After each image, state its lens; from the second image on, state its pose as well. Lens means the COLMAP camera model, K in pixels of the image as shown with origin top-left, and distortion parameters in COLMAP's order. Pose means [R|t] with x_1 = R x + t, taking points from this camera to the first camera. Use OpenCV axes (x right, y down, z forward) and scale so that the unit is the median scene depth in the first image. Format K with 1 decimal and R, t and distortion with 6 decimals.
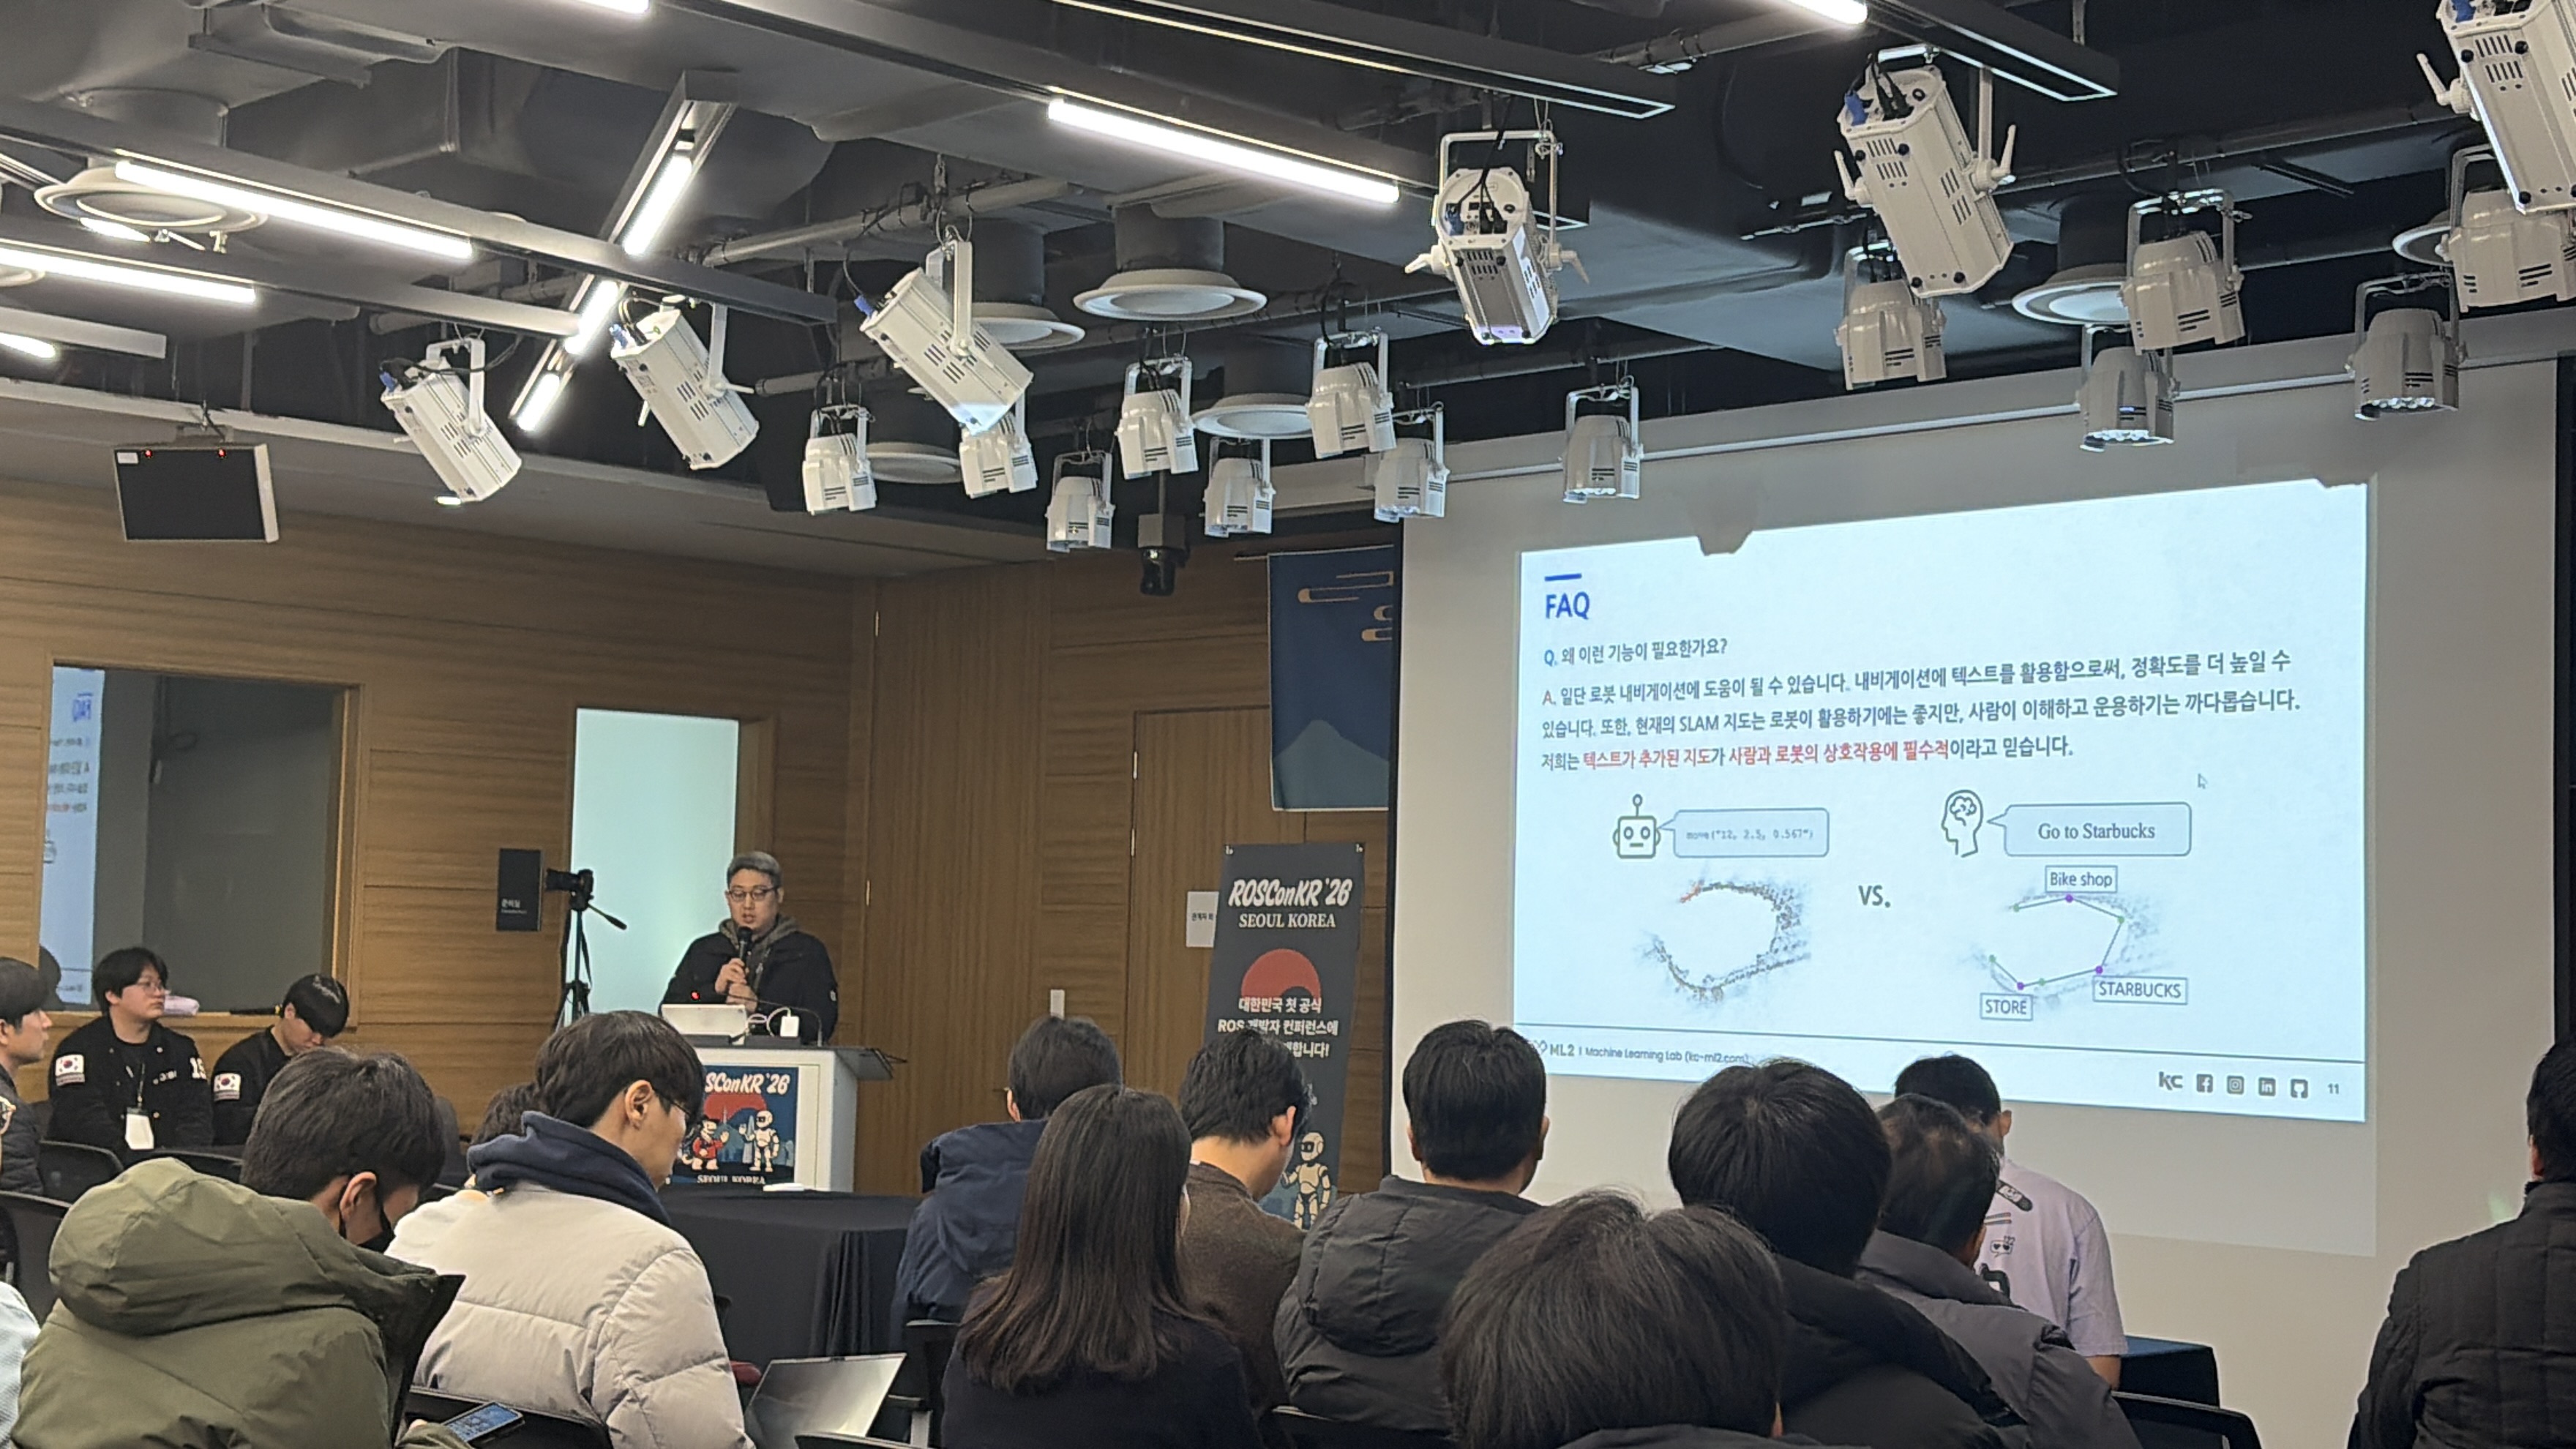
lens RADIAL K [[3446.5, 0, 1284.4], [0, 3446.5, 778.8], [0, 0, 1]] dist [0.202073, -0.756291]
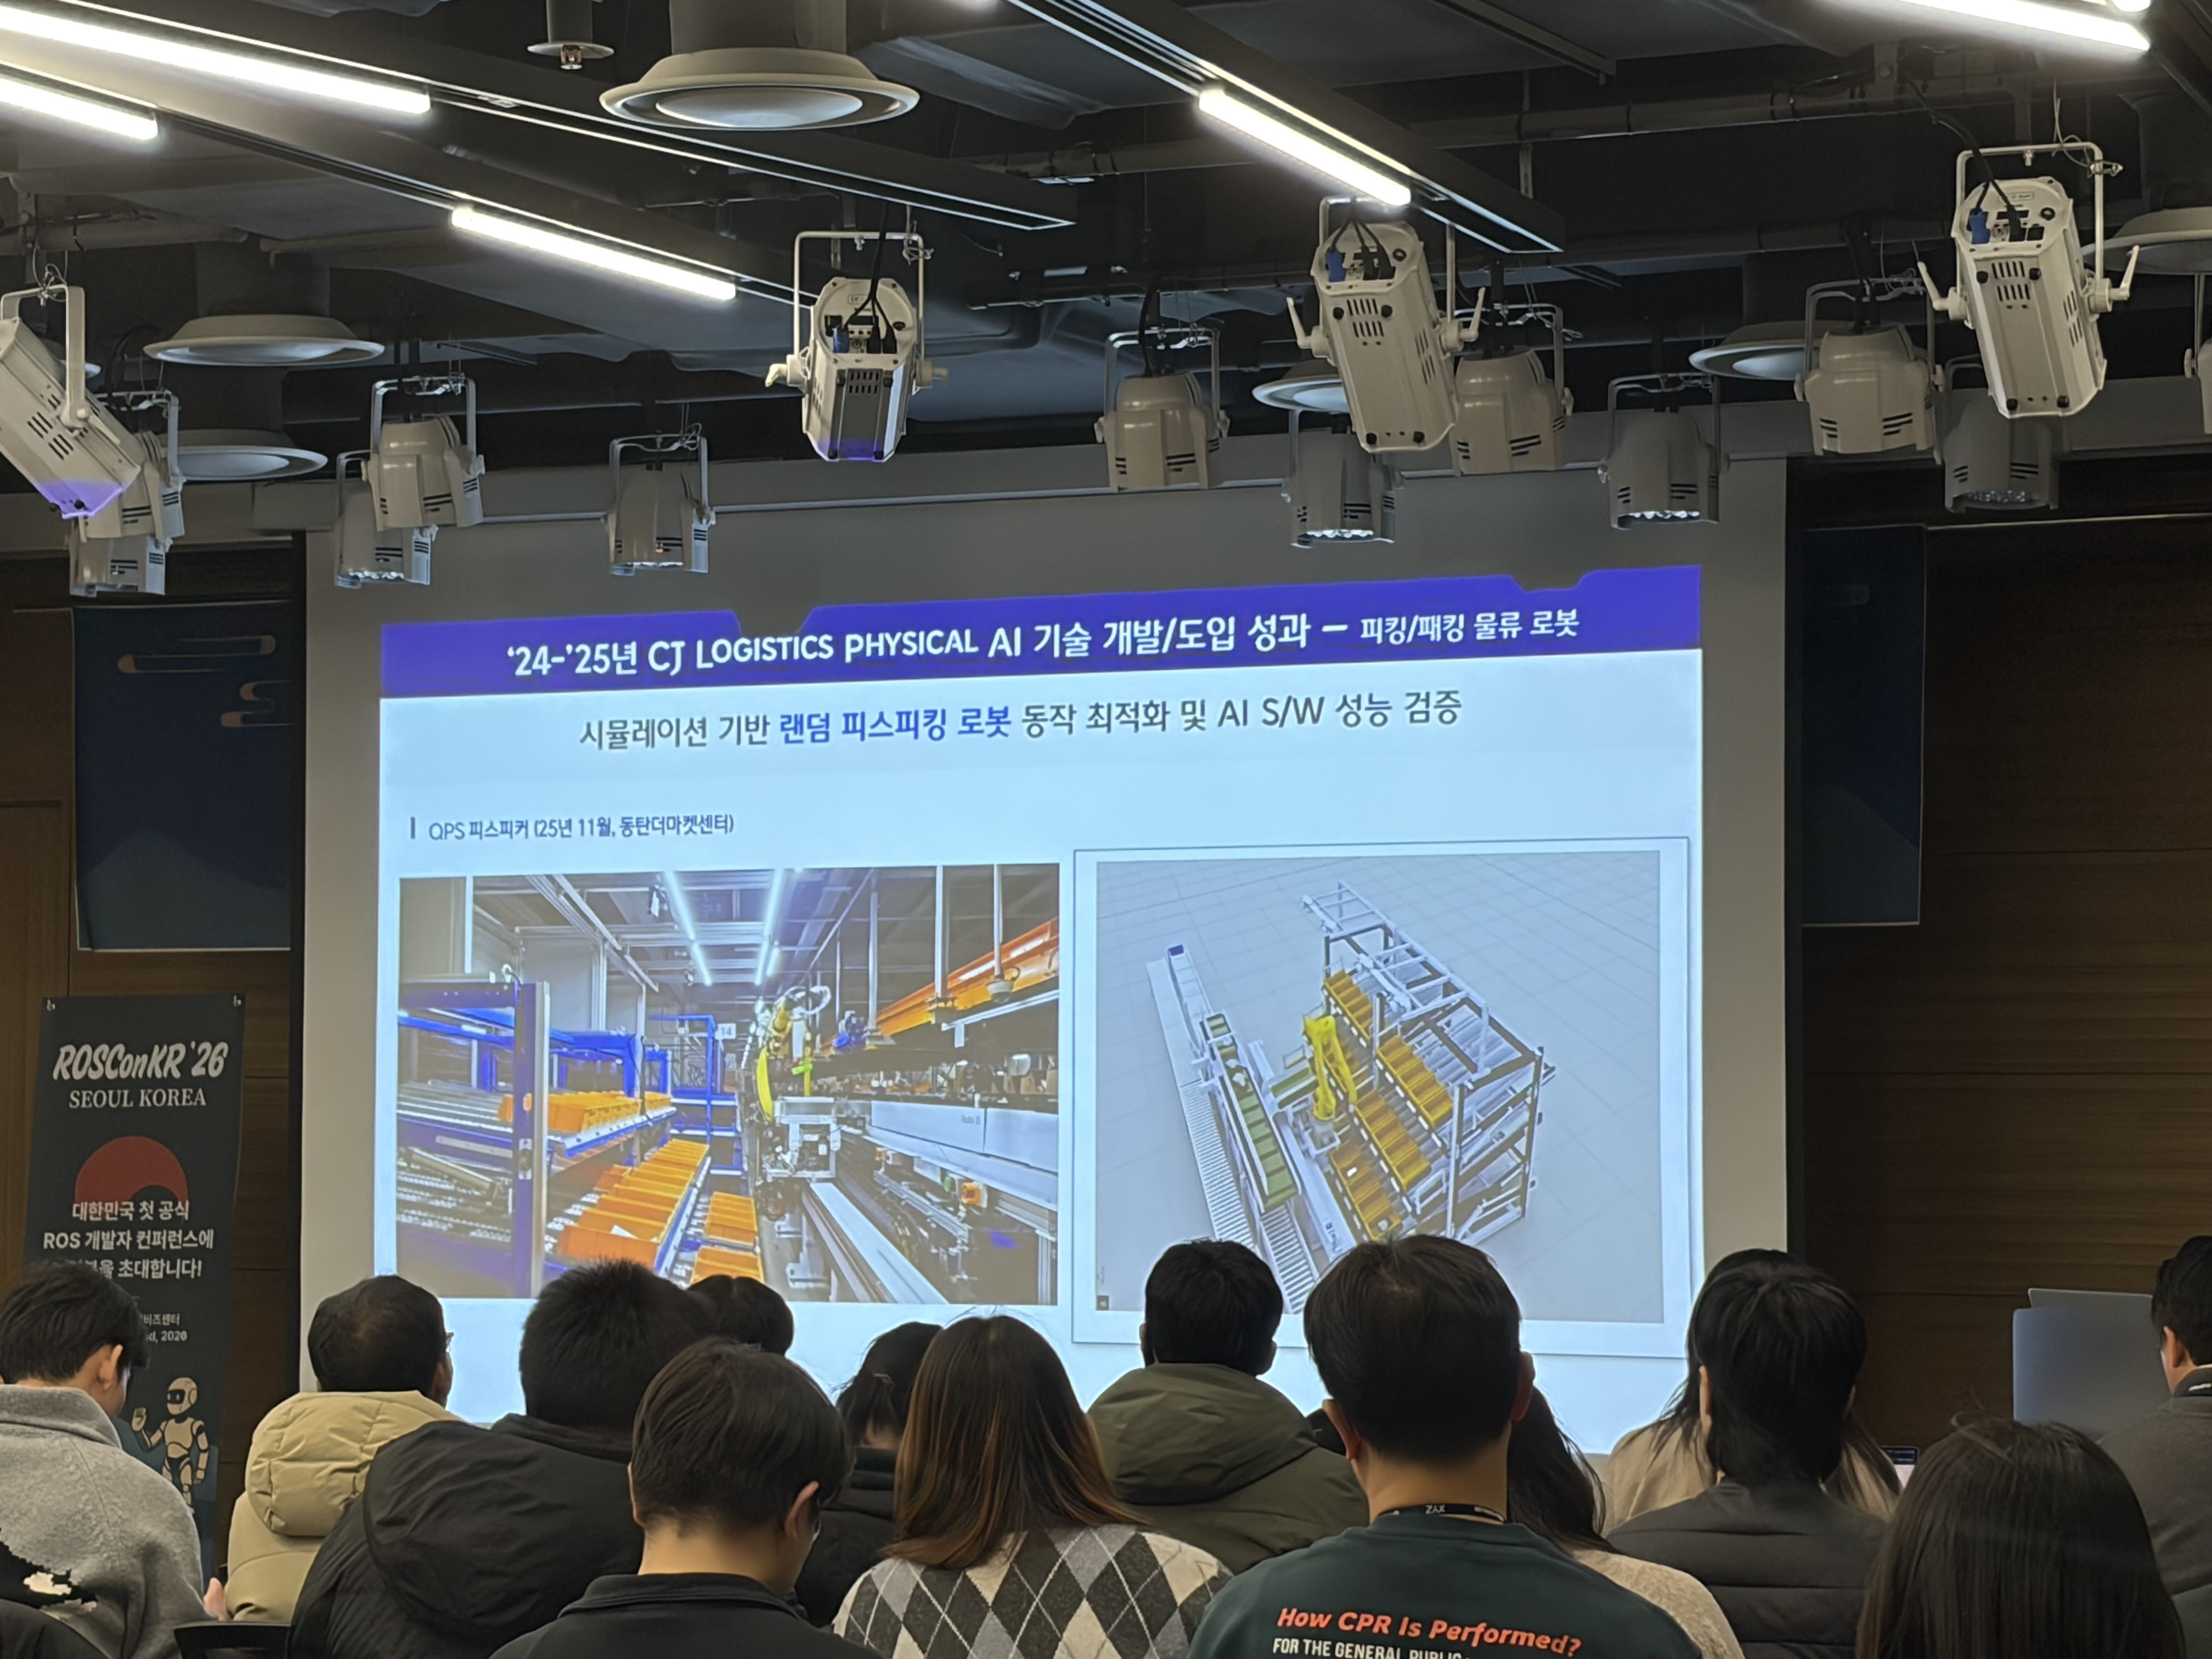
lens RADIAL K [[5613.9, 0, 1071.9], [0, 5613.9, 825.2], [0, 0, 1]] dist [0.090400, 0.720001]
pose [[0.939504, -0.004729, 0.342504, -0.309931], [0.003319, 0.999983, 0.004703, -0.032223], [-0.342521, -0.003282, 0.939505, -0.308060]]
